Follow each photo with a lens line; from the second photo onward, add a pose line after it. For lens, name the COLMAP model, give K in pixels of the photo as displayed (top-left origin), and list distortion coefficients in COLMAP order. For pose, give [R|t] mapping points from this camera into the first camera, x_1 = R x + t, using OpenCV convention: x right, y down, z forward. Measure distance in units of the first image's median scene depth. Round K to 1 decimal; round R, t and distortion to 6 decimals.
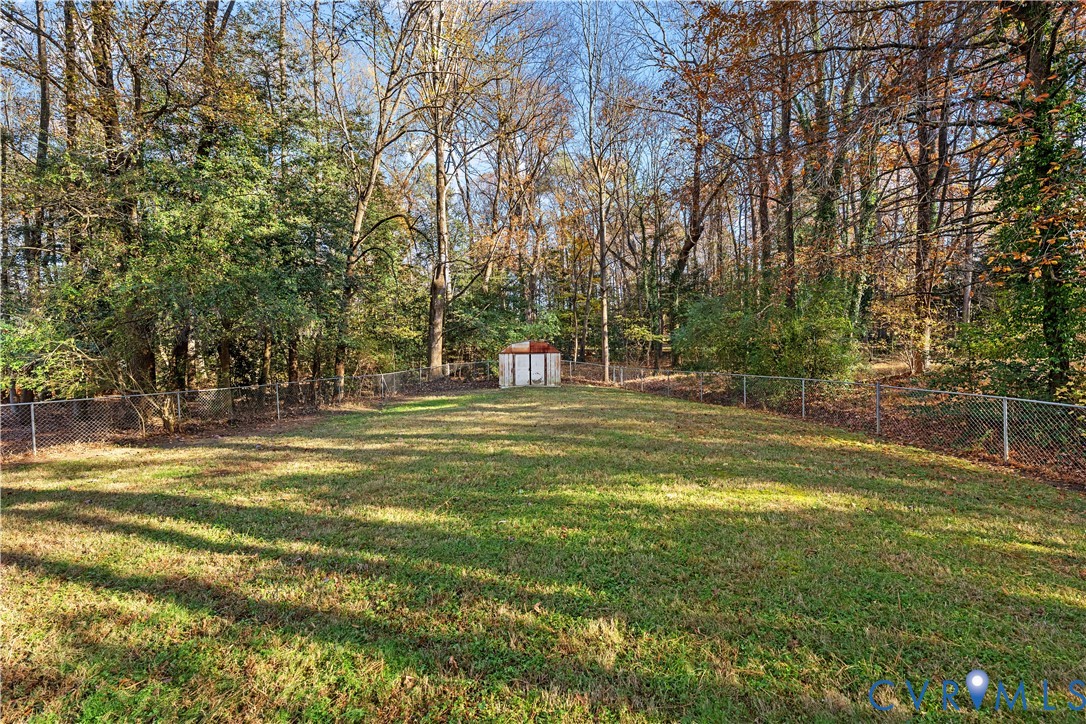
lens RADIAL K [[483.4, 0, 544.1], [0, 483.4, 364.8], [0, 0, 1]] dist [0.003359, 0.000640]
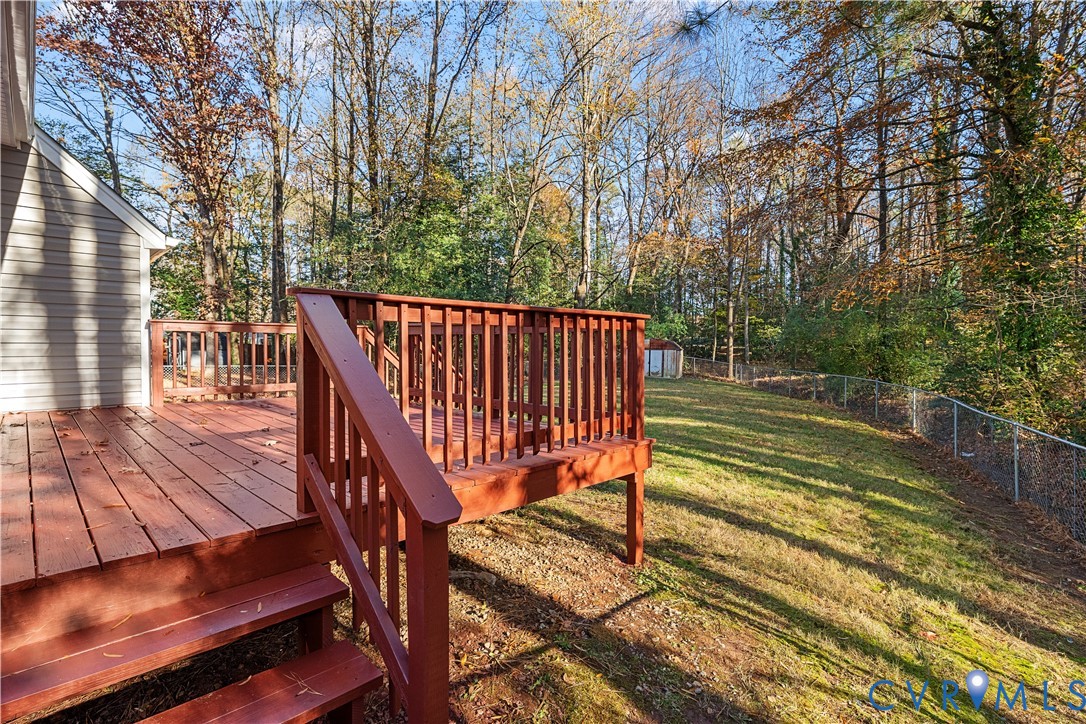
lens RADIAL K [[516.5, 0, 543.0], [0, 516.5, 363.4], [0, 0, 1]] dist [0.006191, 0.000263]
pose [[0.939255, 0.040167, -0.340861, 0.156936], [-0.038811, 0.999188, 0.010800, 0.006834], [0.341018, 0.003085, 0.940052, -0.270879]]
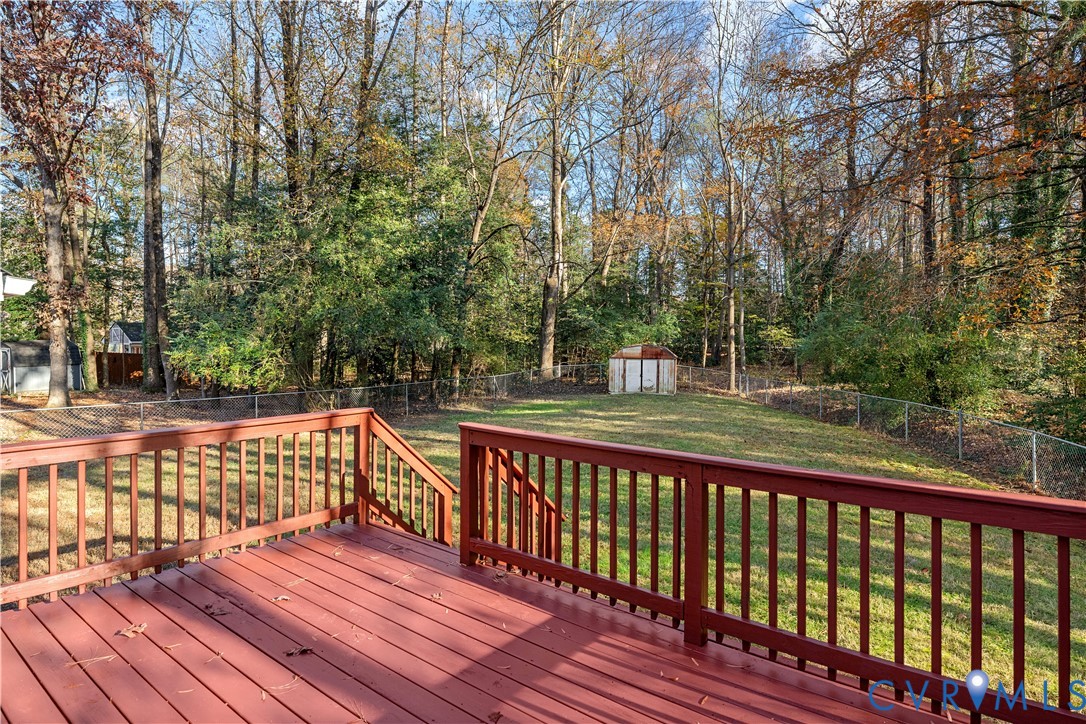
lens RADIAL K [[609.3, 0, 543.5], [0, 609.3, 352.3], [0, 0, 1]] dist [0.003462, 0.002708]
pose [[0.971421, 0.026324, -0.235900, 0.065914], [-0.028218, 0.999591, -0.004658, -0.025750], [0.235681, 0.011182, 0.971766, -0.216249]]
